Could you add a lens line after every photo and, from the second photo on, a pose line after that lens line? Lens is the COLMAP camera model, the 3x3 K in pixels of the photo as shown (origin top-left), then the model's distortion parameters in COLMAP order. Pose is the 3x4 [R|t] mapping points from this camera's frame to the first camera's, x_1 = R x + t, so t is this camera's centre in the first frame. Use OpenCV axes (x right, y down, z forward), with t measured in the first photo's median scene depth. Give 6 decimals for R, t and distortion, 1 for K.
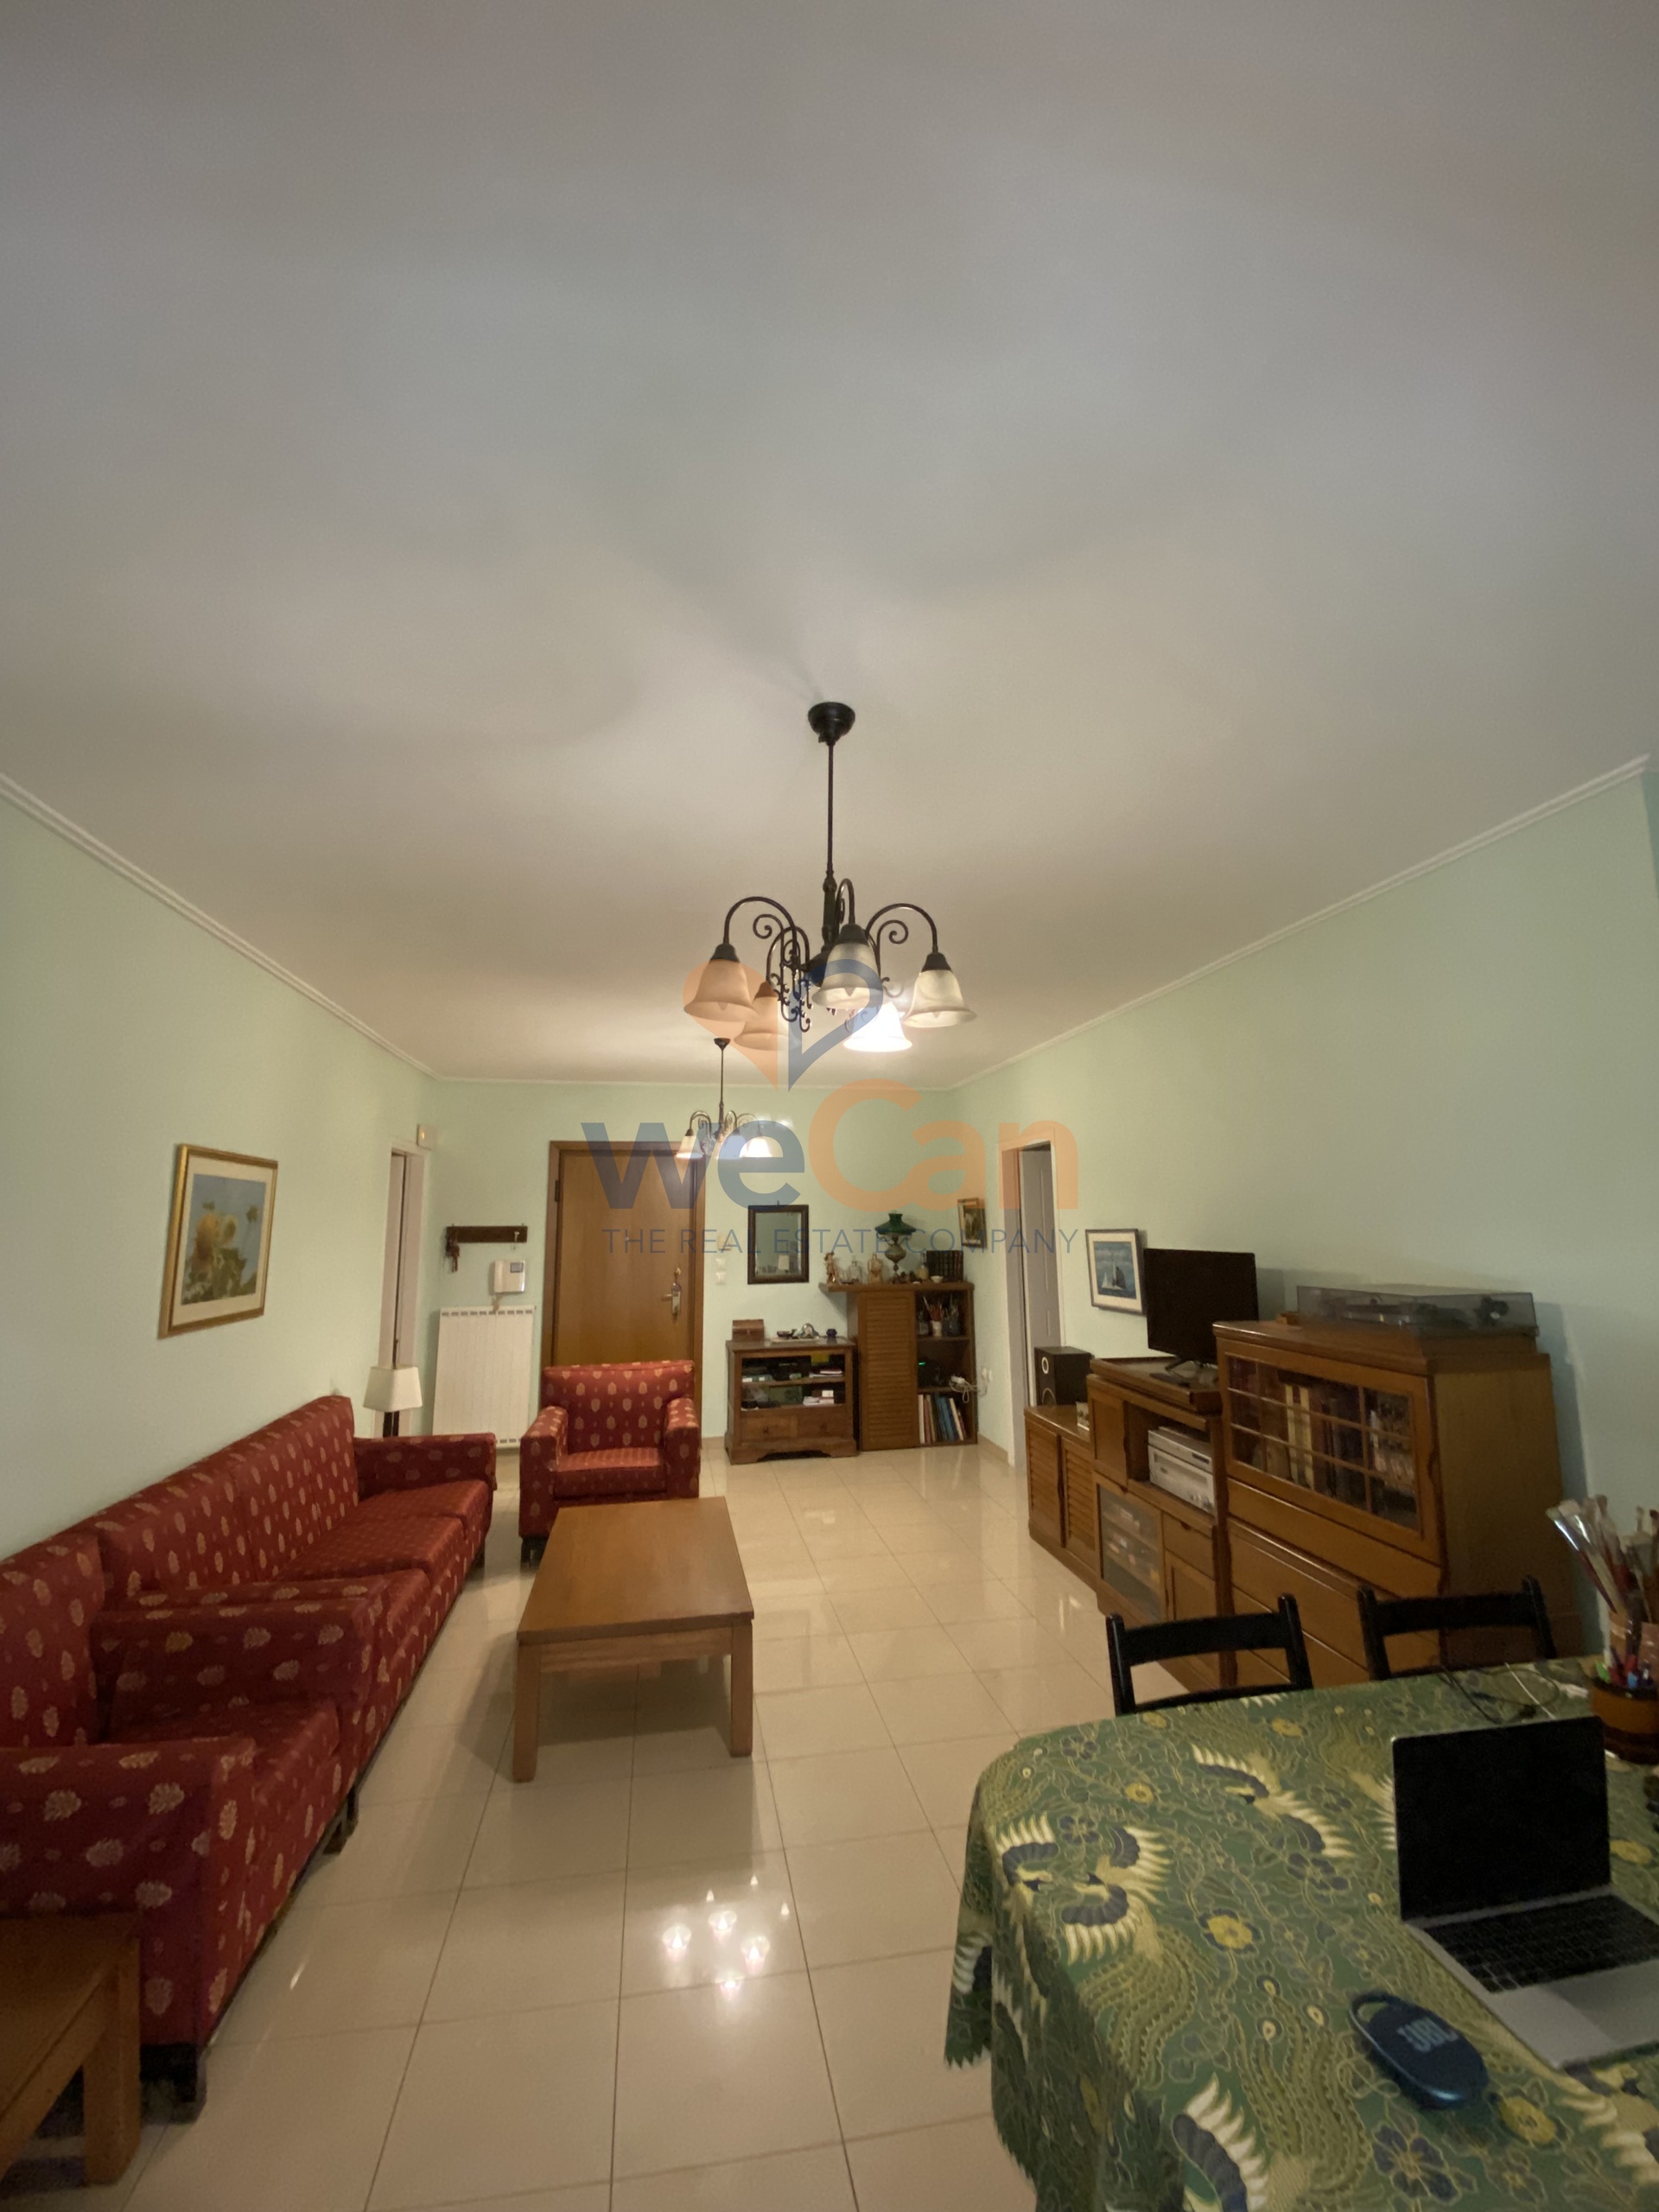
lens RADIAL K [[897.6, 0, 822.2], [0, 897.6, 1095.4], [0, 0, 1]] dist [0.016837, -0.016775]
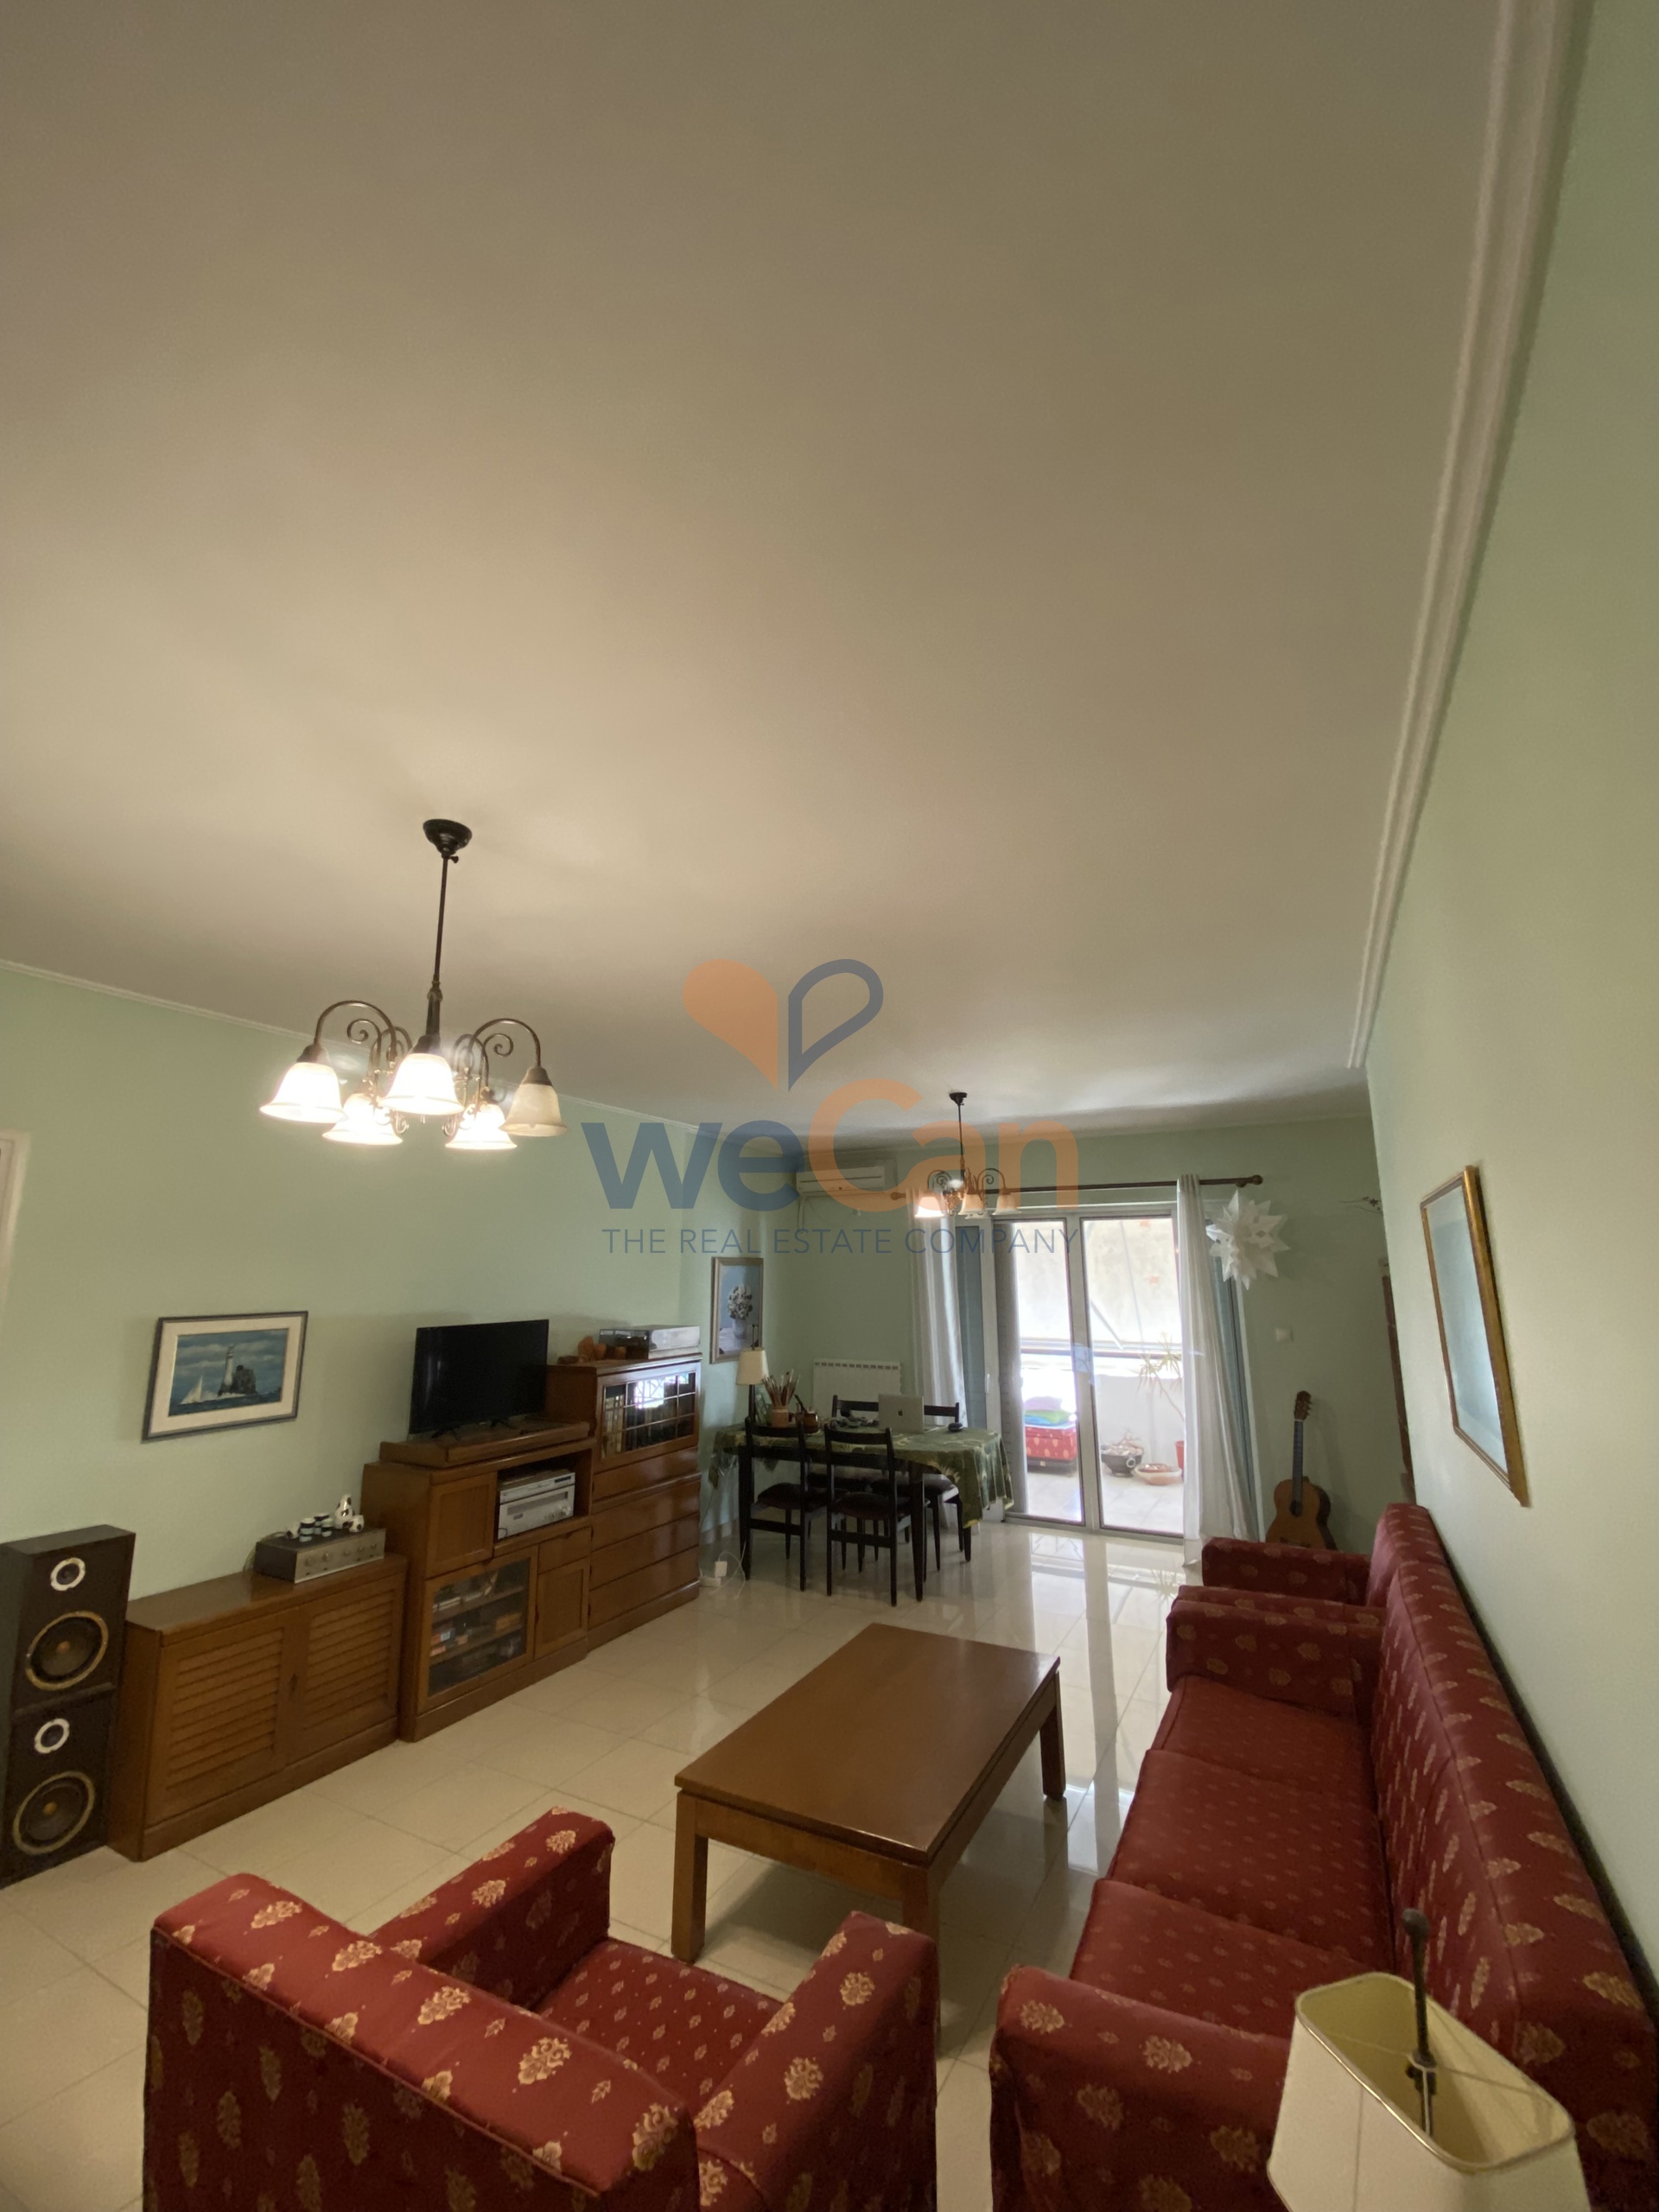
lens RADIAL K [[897.6, 0, 824.8], [0, 897.6, 1108.9], [0, 0, 1]] dist [0.016837, -0.016775]
pose [[-0.777756, 0.124764, 0.616059, -0.925708], [-0.074142, 0.955051, -0.287019, 0.298721], [-0.624178, -0.268907, -0.733547, 2.326309]]
